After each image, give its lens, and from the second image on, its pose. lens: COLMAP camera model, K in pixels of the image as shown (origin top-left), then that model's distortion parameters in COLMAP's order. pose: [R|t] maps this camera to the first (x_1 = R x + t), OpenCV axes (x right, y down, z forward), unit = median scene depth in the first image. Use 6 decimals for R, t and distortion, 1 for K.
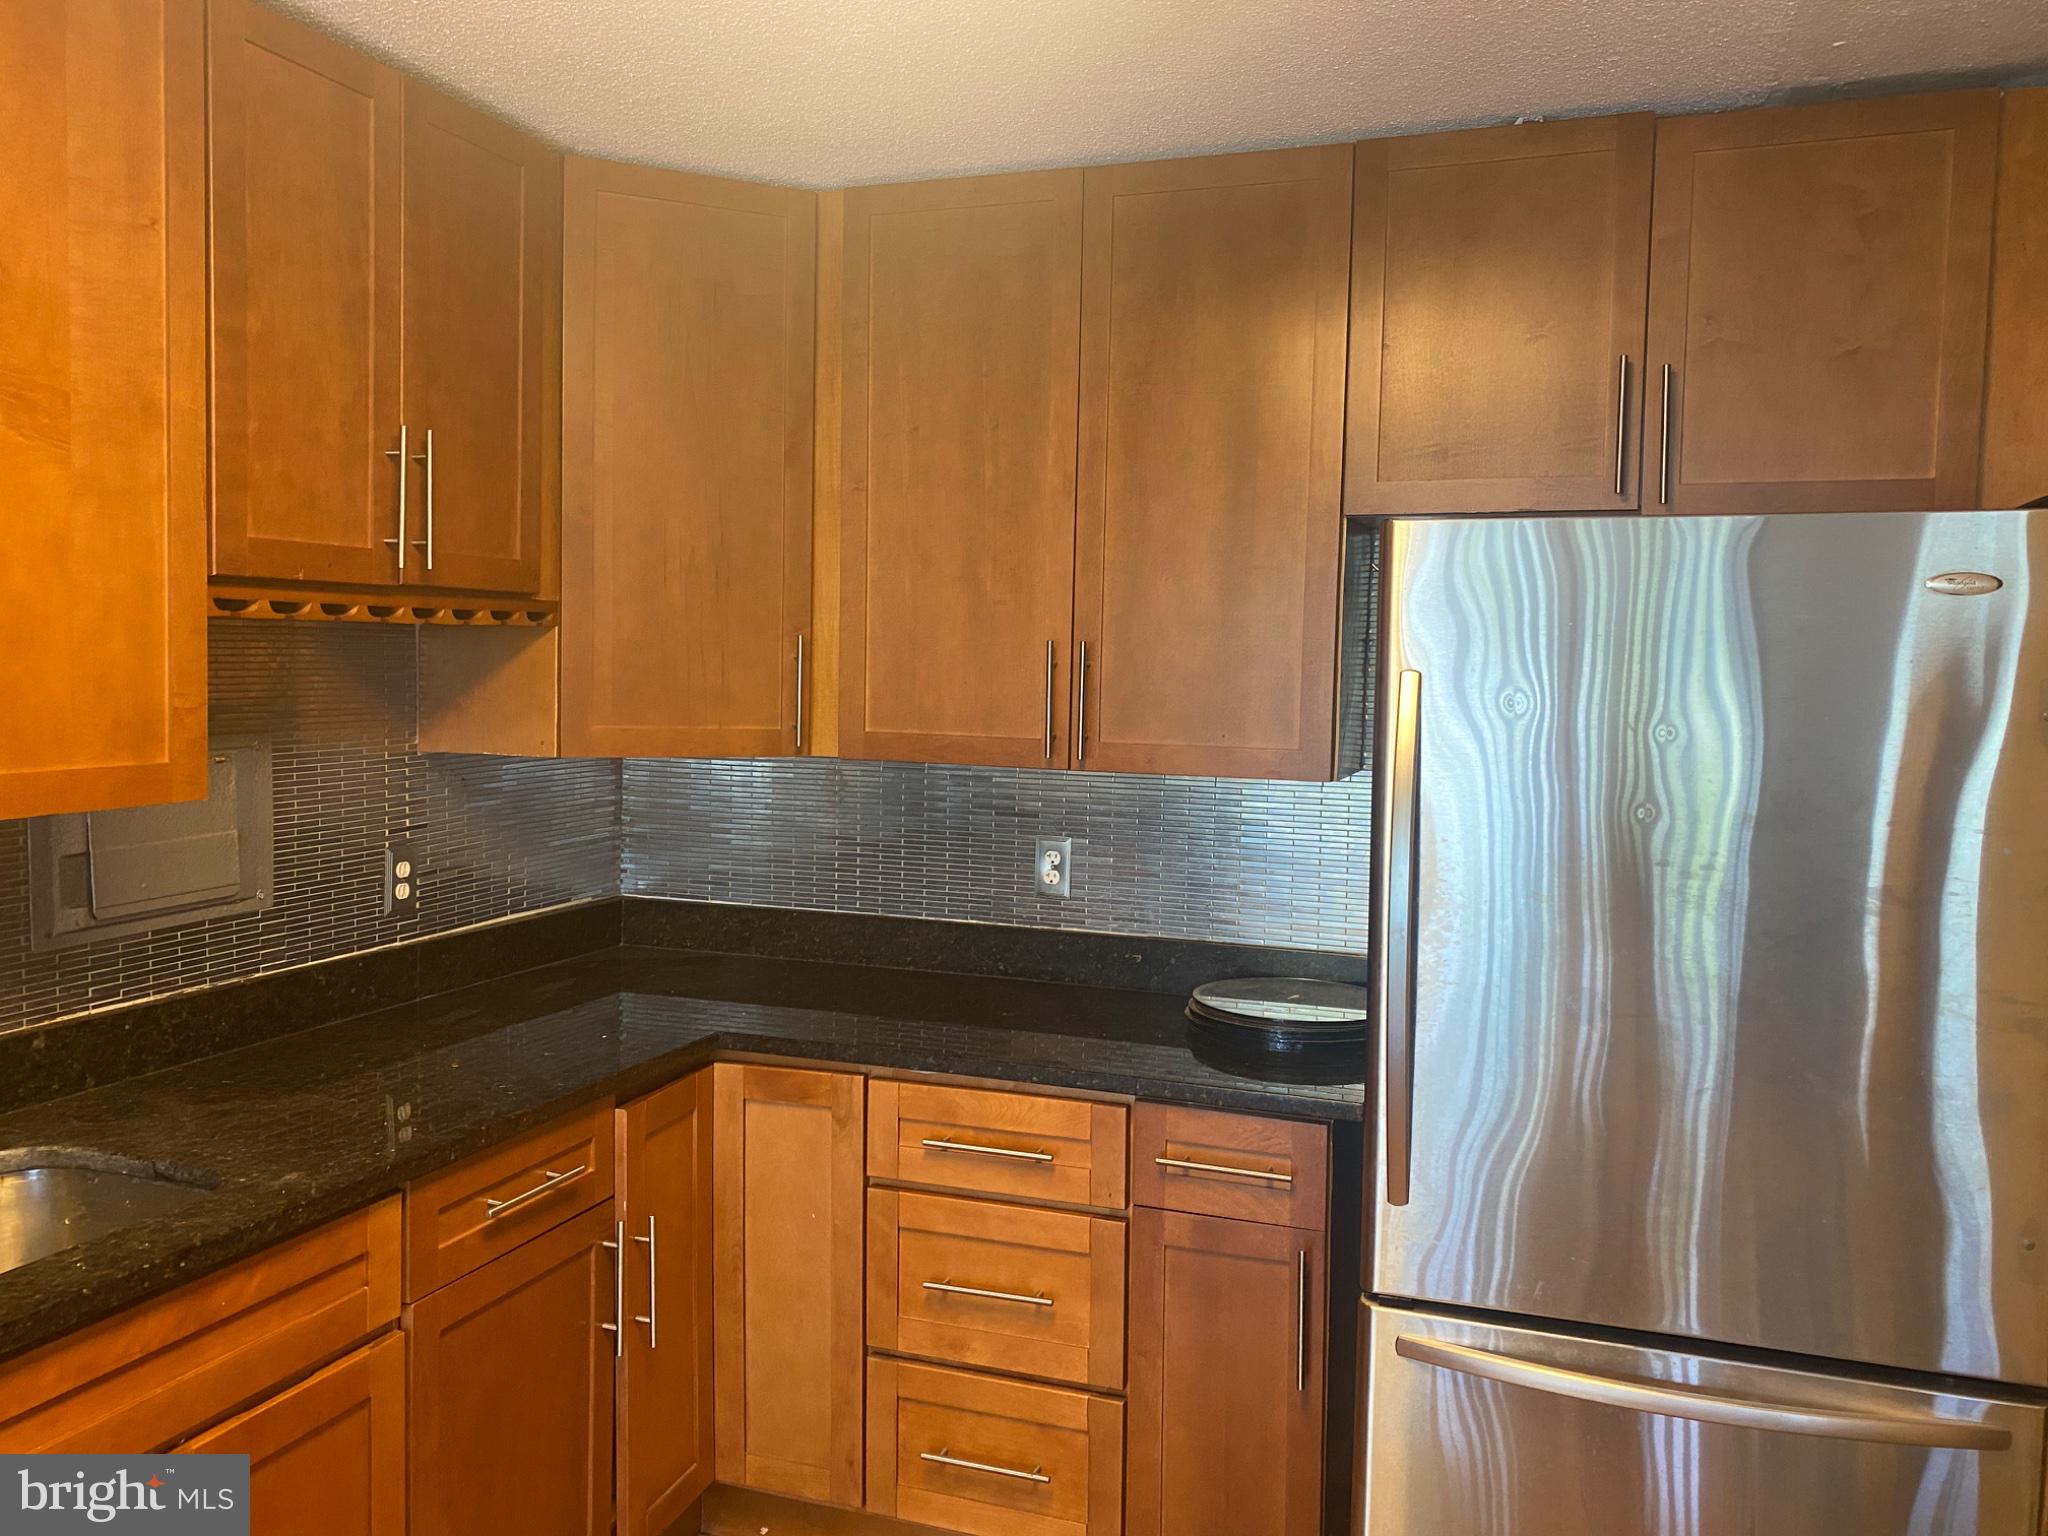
lens RADIAL K [[1608.5, 0, 1024.0], [0, 1608.5, 768.0], [0, 0, 1]] dist [0.036960, -0.004008]
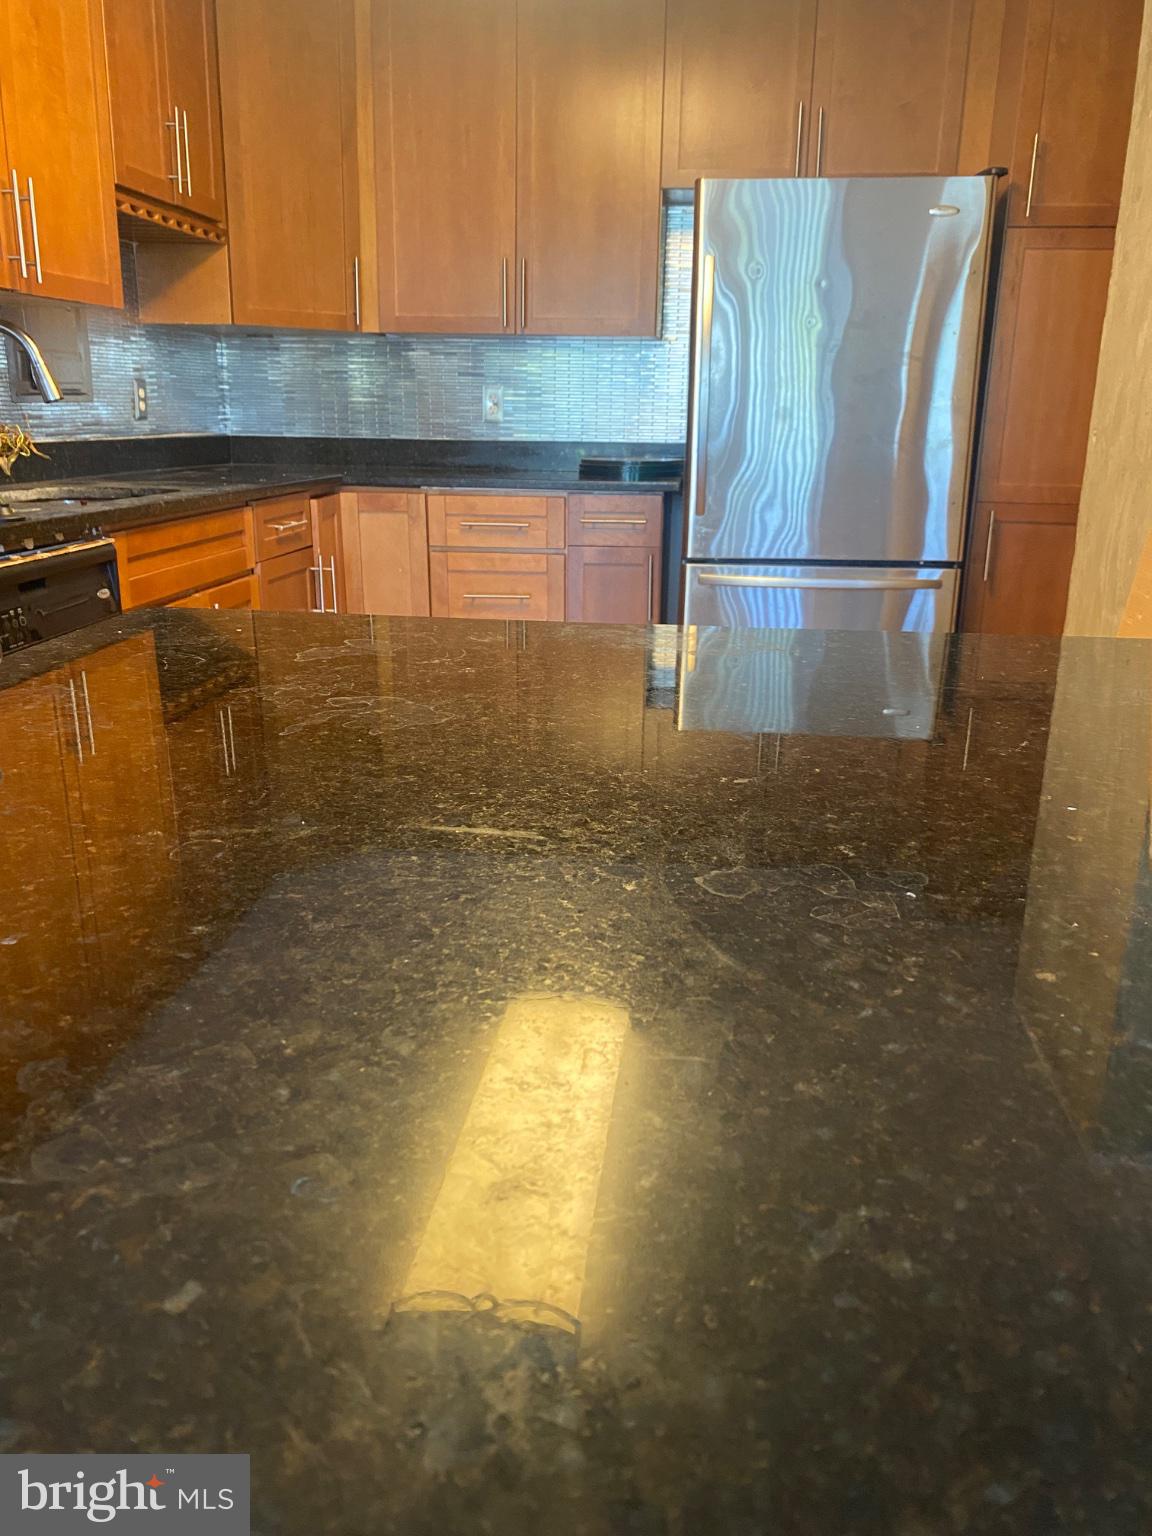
lens RADIAL K [[1228.4, 0, 576.0], [0, 1228.4, 768.0], [0, 0, 1]] dist [0.007571, -0.002856]
pose [[0.973277, -0.068913, 0.219050, -0.278910], [0.020008, 0.975729, 0.218065, 0.203222], [-0.228761, -0.207855, 0.951033, -0.529945]]
